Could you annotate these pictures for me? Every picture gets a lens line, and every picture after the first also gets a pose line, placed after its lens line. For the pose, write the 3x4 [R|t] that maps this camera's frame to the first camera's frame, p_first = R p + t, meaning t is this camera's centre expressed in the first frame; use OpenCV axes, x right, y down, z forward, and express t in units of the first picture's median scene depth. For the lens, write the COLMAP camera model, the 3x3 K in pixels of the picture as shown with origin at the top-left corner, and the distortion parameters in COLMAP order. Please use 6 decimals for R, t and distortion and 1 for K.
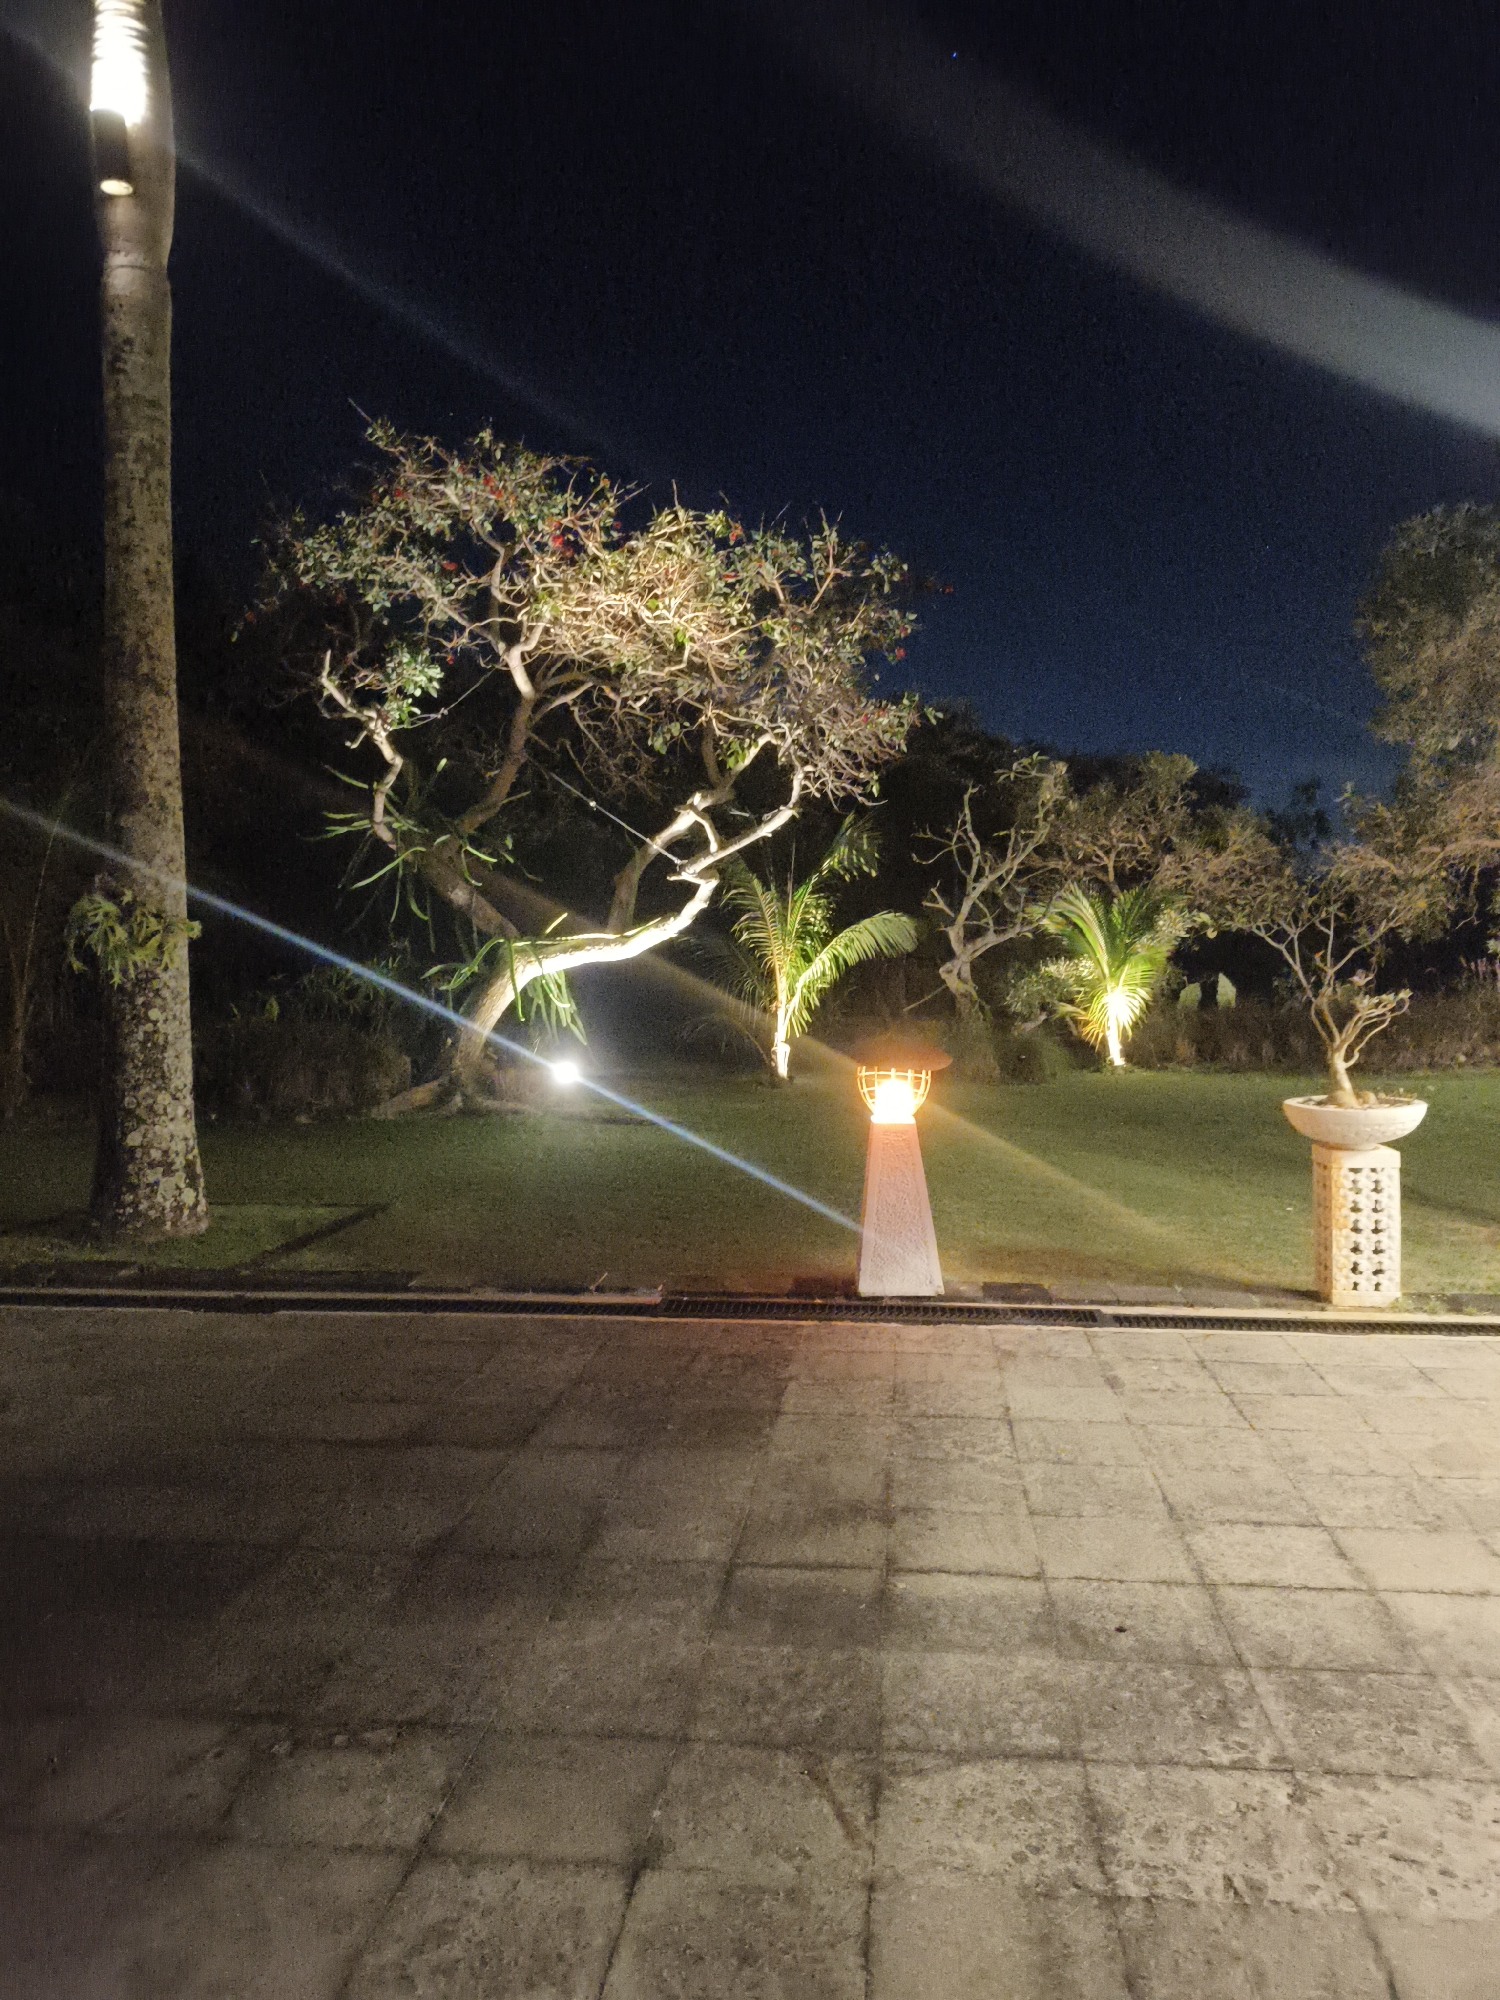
lens RADIAL K [[1360.9, 0, 740.1], [0, 1360.9, 1009.2], [0, 0, 1]] dist [0.057938, -0.070468]
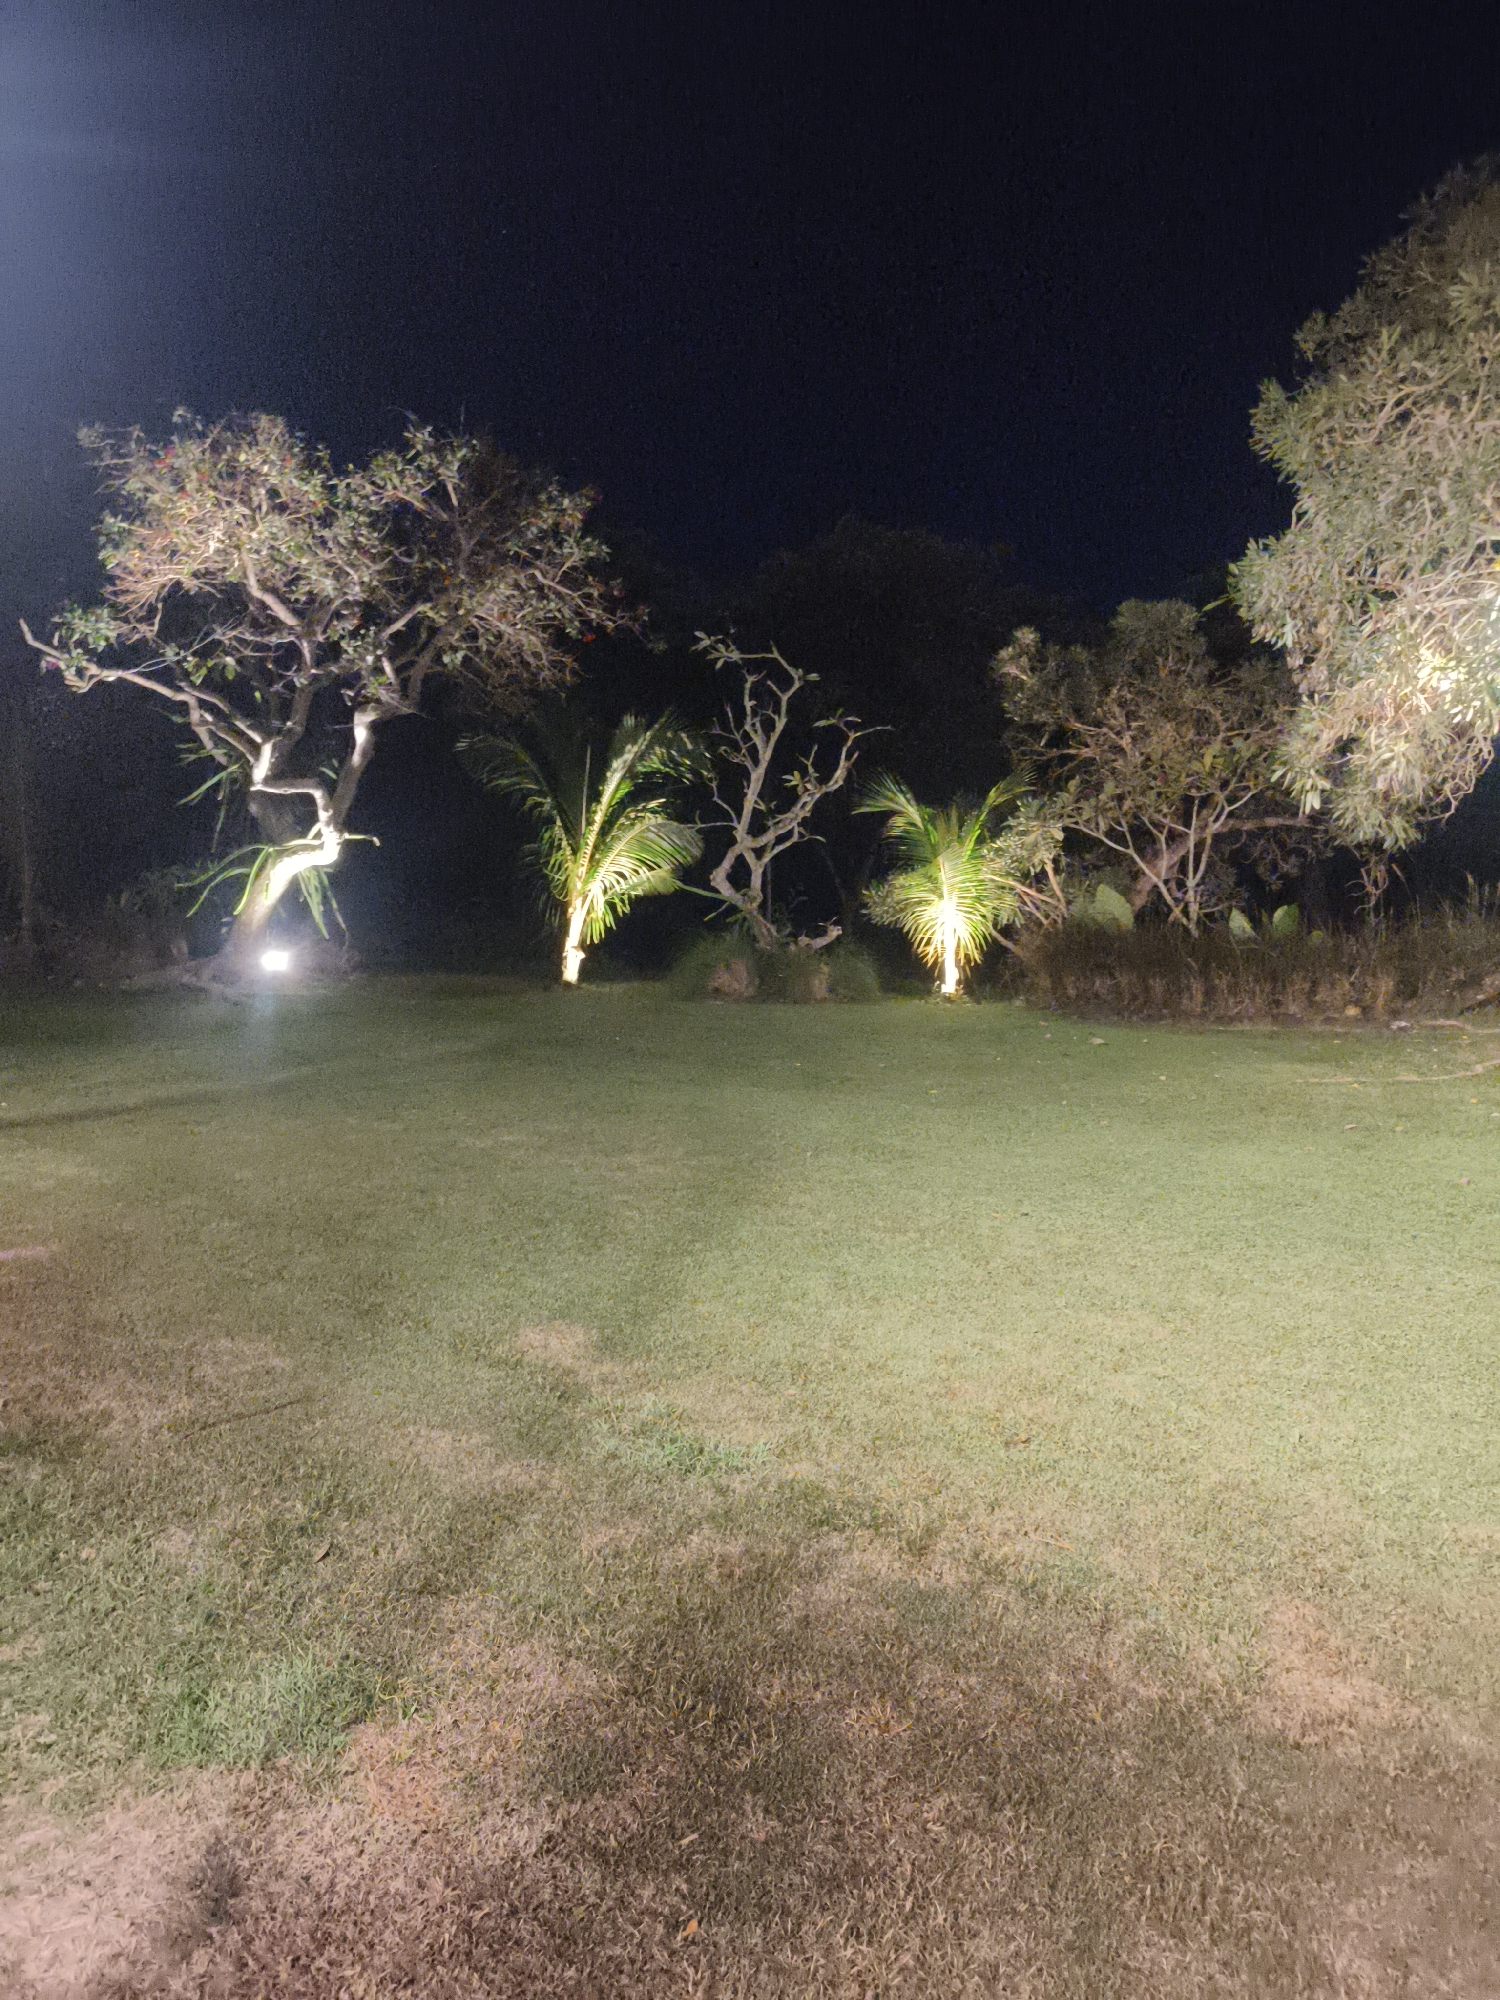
lens RADIAL K [[1338.3, 0, 766.0], [0, 1338.3, 1016.3], [0, 0, 1]] dist [0.052519, -0.073666]
pose [[0.787286, 0.071447, -0.612435, 0.870340], [-0.030544, 0.996563, 0.076996, -0.007408], [0.615831, -0.041911, 0.786763, 0.345954]]
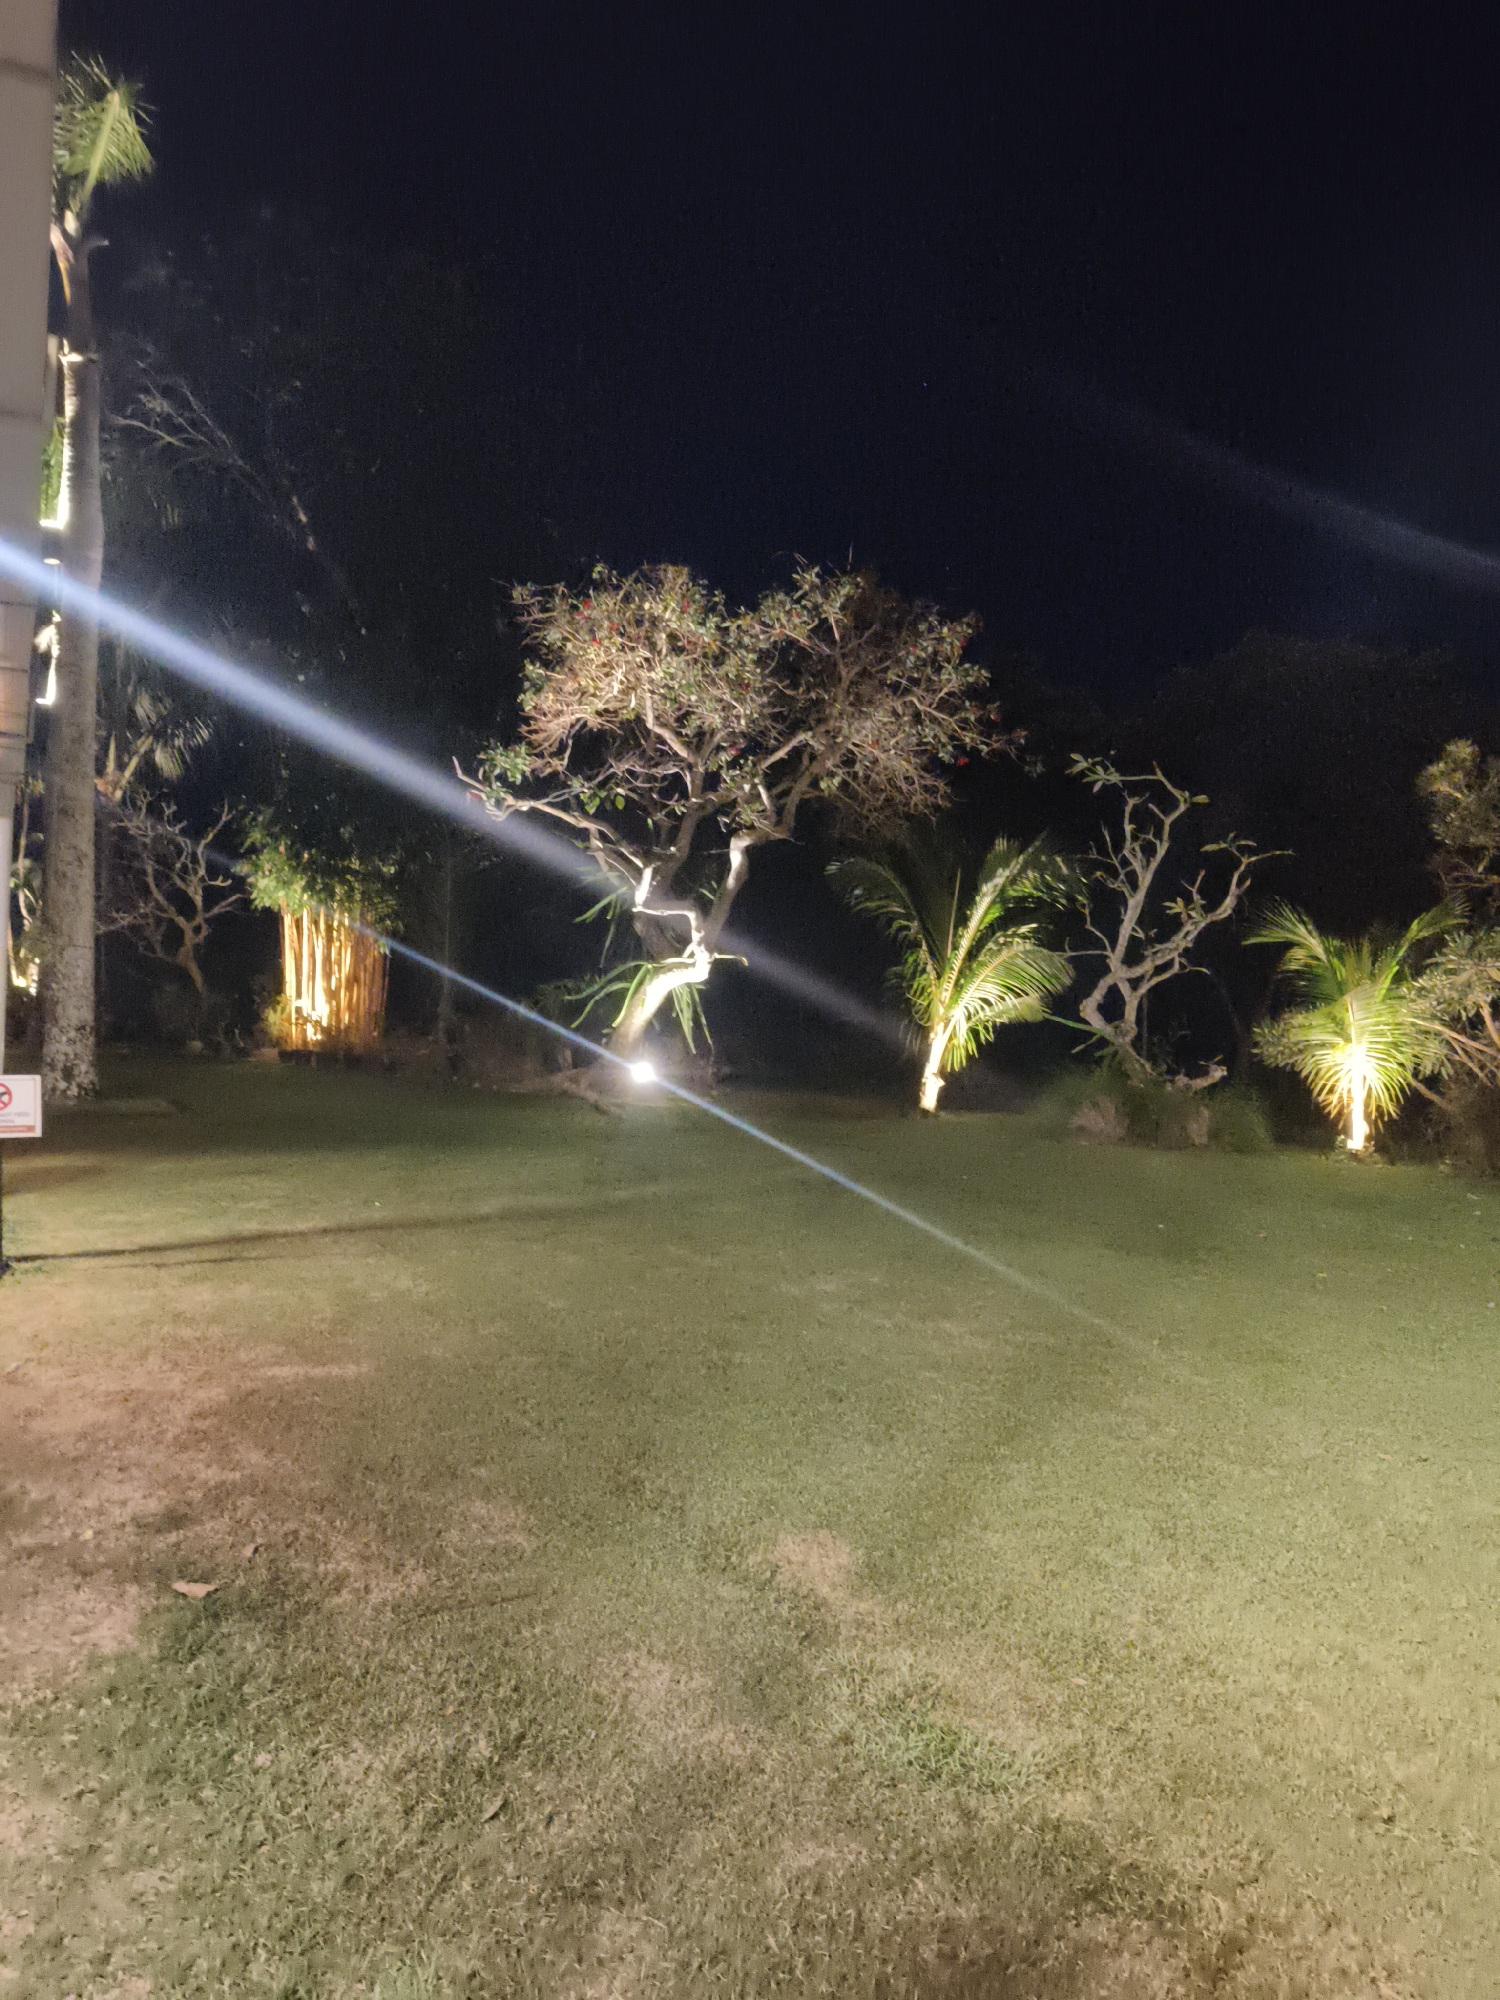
lens RADIAL K [[1352.0, 0, 733.1], [0, 1352.0, 996.4], [0, 0, 1]] dist [0.022460, -0.024679]
pose [[0.564053, 0.033225, -0.825070, 0.862870], [-0.069759, 0.997536, -0.007520, -0.017050], [0.822786, 0.061798, 0.564981, 0.376350]]
